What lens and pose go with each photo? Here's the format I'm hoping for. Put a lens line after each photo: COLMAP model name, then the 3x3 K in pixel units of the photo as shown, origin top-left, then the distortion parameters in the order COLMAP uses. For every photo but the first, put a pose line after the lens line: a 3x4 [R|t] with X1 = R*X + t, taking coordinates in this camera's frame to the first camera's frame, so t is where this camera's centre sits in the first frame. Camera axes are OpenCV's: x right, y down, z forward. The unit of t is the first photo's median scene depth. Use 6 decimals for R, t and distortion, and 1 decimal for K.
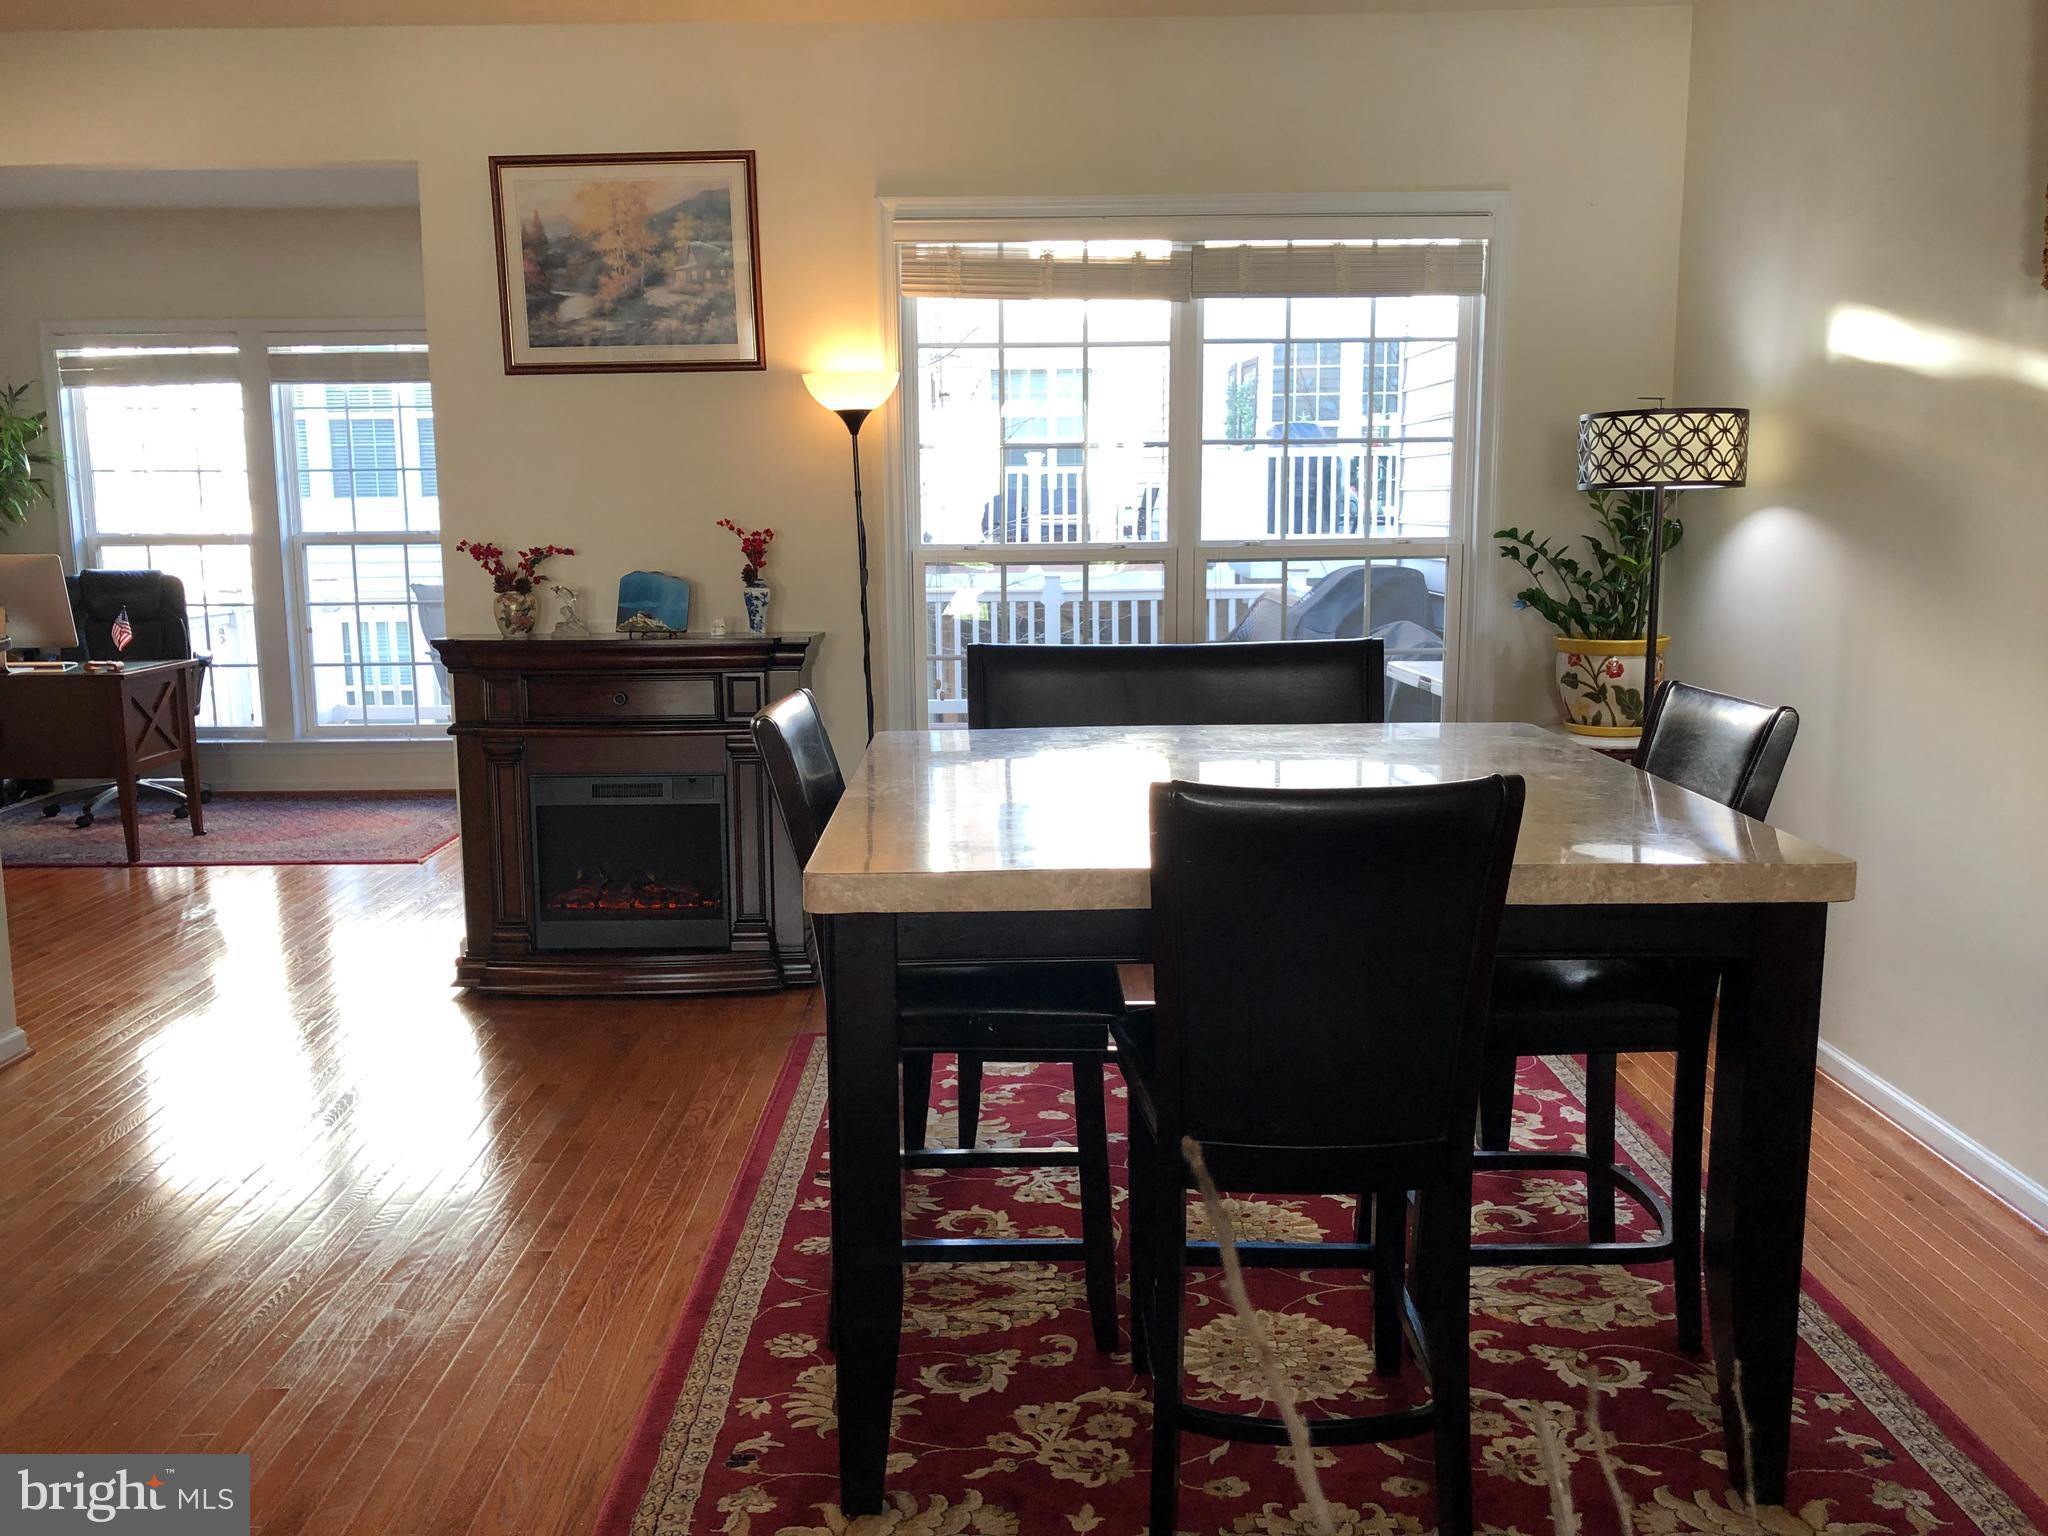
lens RADIAL K [[1704.2, 0, 1024.0], [0, 1704.2, 768.0], [0, 0, 1]] dist [0.129732, -0.265399]
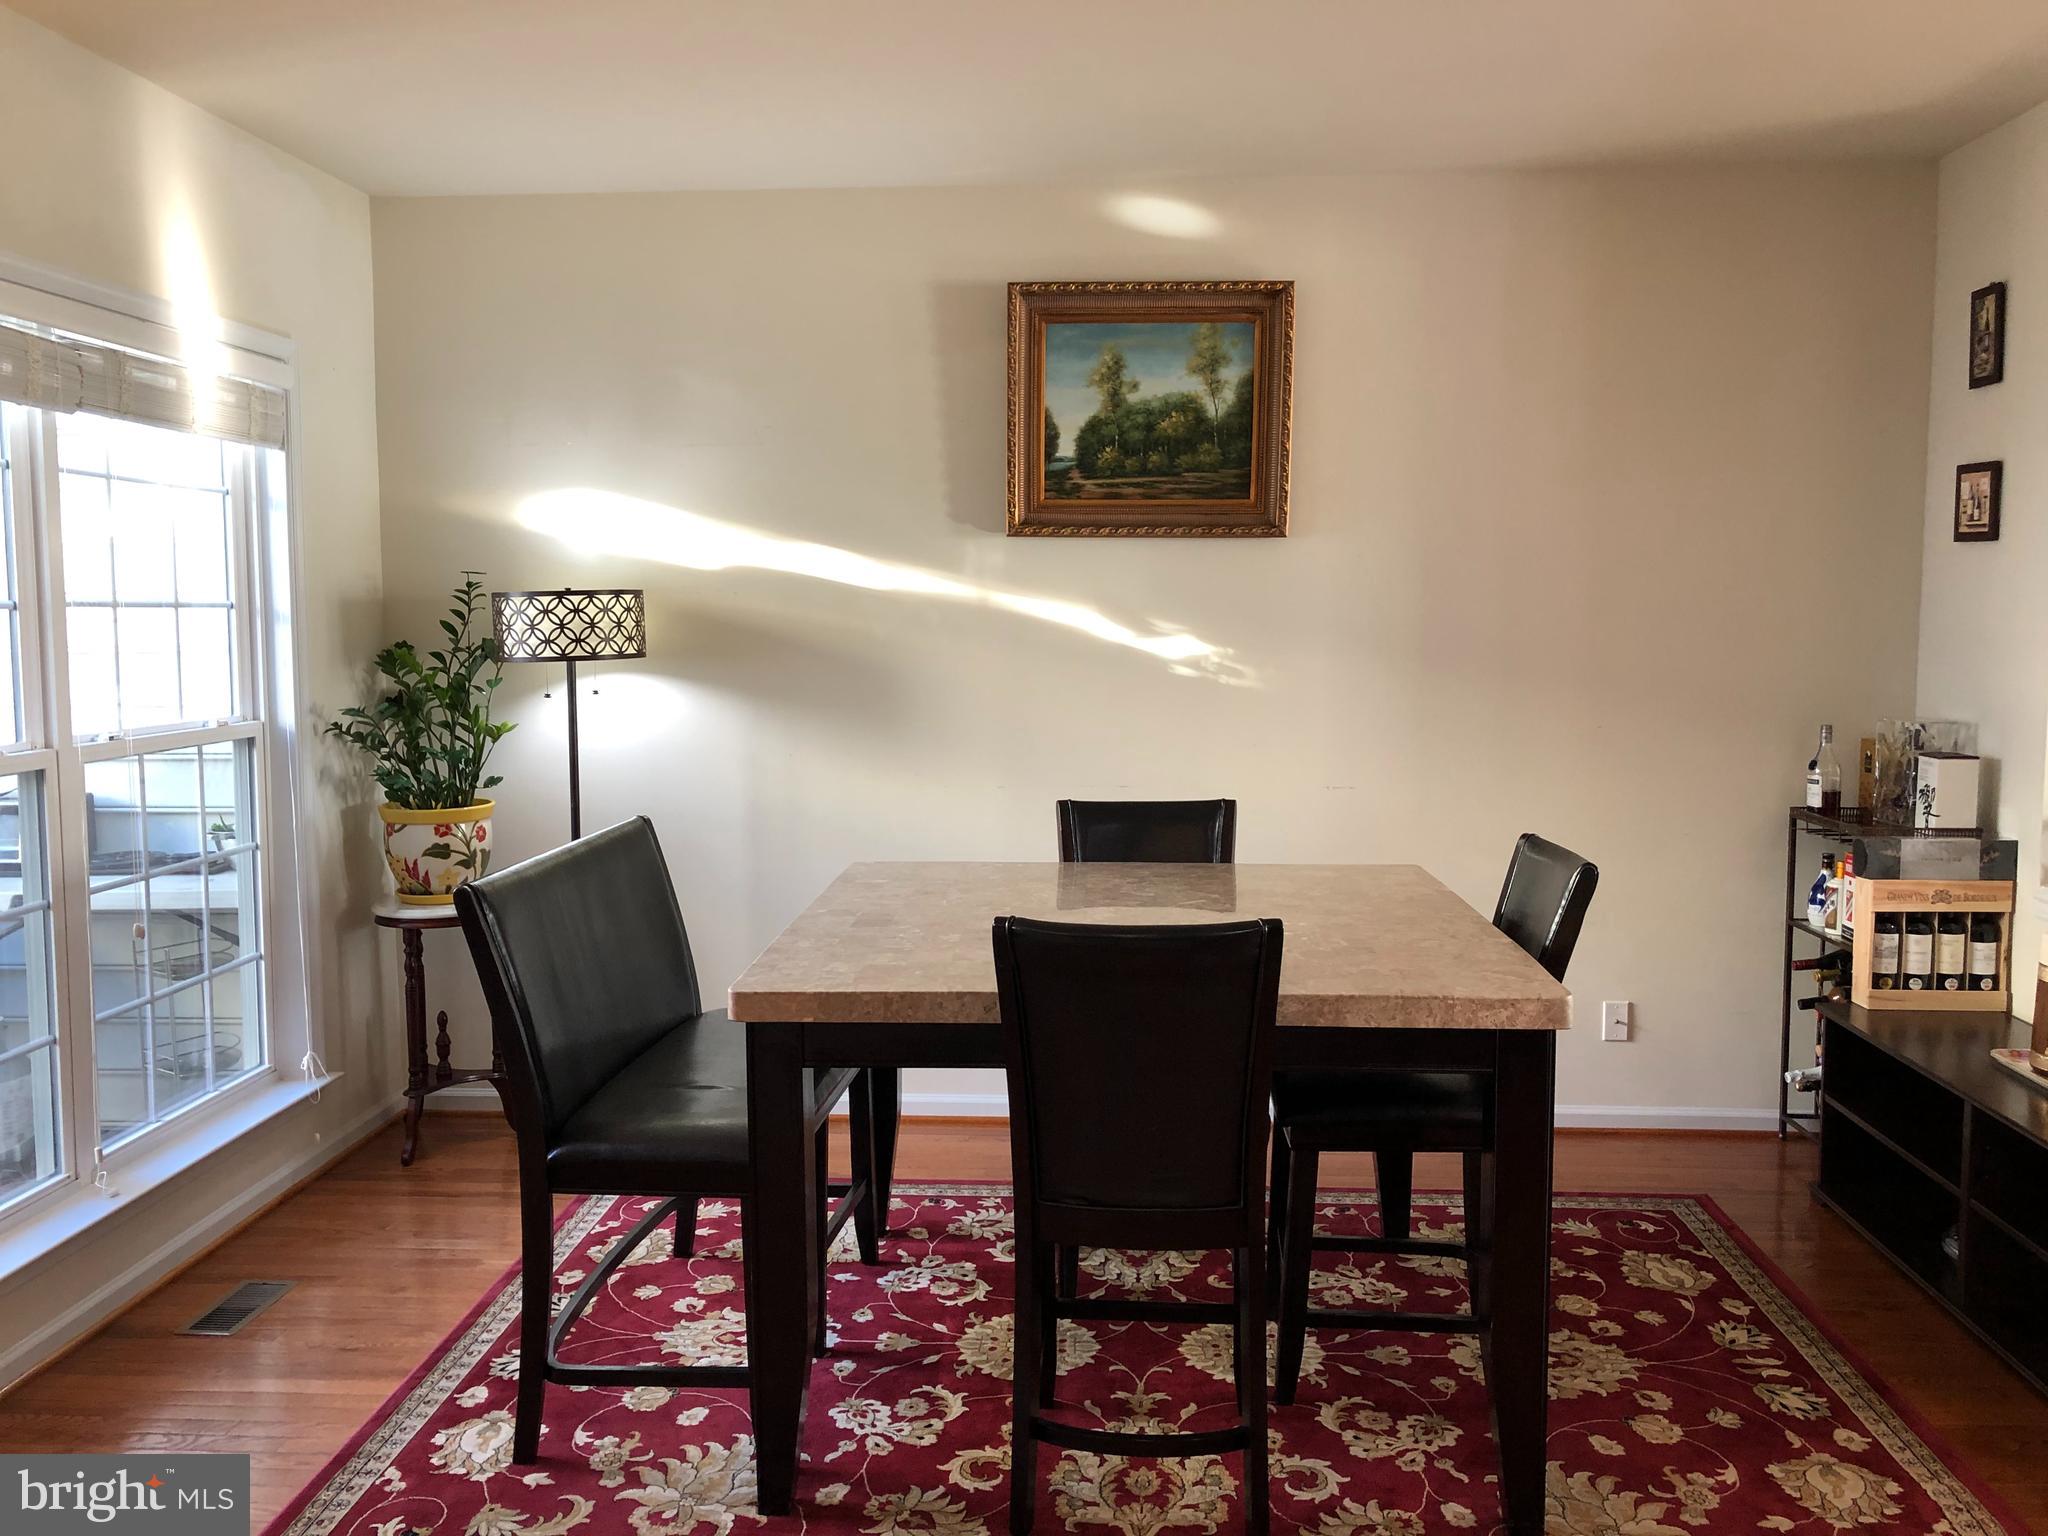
lens RADIAL K [[1704.2, 0, 1024.0], [0, 1704.2, 768.0], [0, 0, 1]] dist [0.129732, -0.265399]
pose [[0.055858, -0.091217, 0.994263, -0.729160], [0.156596, 0.984294, 0.081504, -0.143237], [-0.986082, 0.151145, 0.069265, 0.675668]]
